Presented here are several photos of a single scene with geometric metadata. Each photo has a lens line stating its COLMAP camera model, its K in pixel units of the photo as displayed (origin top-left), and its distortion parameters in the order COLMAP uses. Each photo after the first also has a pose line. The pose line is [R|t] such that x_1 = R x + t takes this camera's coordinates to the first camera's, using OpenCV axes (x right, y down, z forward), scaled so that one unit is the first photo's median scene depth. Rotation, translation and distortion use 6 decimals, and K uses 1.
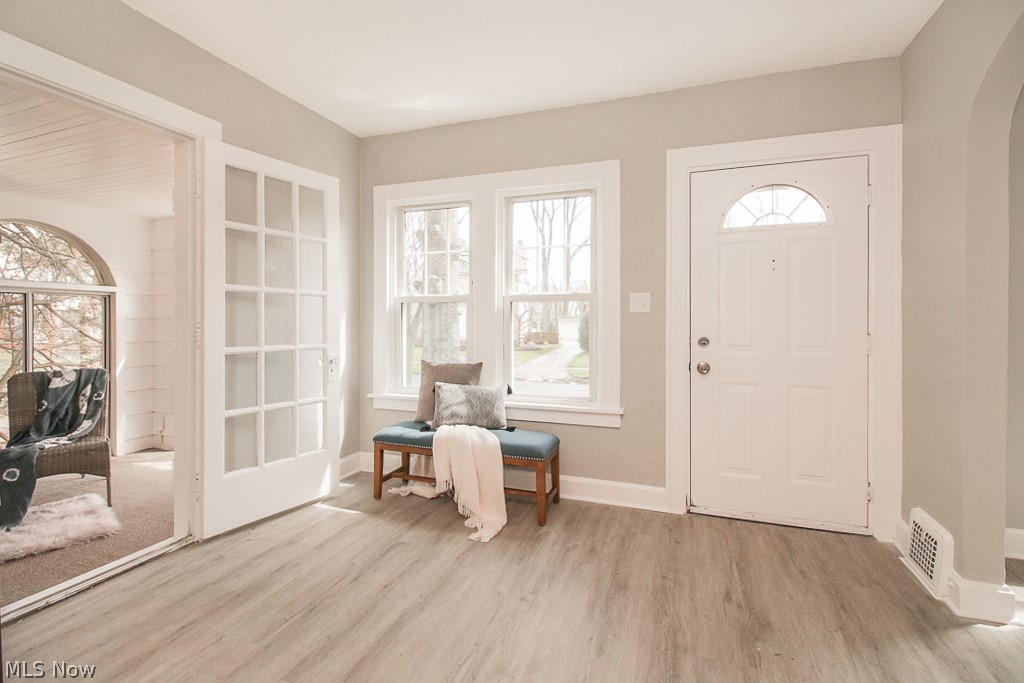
lens RADIAL K [[480.1, 0, 513.4], [0, 480.1, 333.9], [0, 0, 1]] dist [-0.001905, -0.000070]
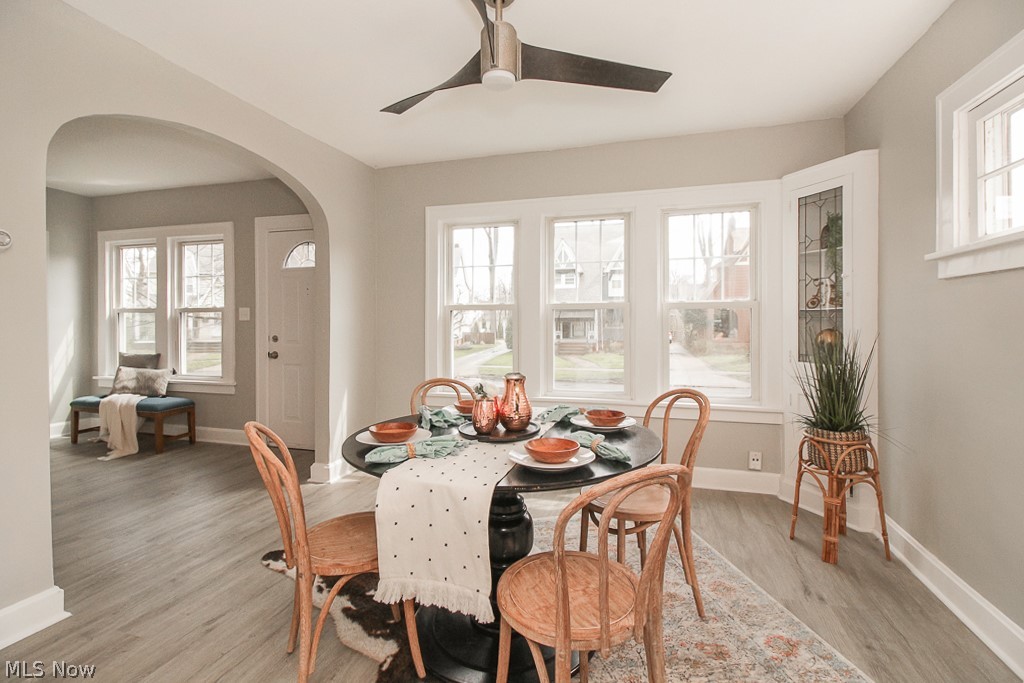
lens RADIAL K [[480.1, 0, 507.4], [0, 480.1, 326.3], [0, 0, 1]] dist [-0.001905, -0.000070]
pose [[0.997044, -0.007686, 0.076447, 0.998843], [0.007653, 0.999970, 0.000725, -0.019189], [-0.076451, -0.000138, 0.997073, -0.631182]]
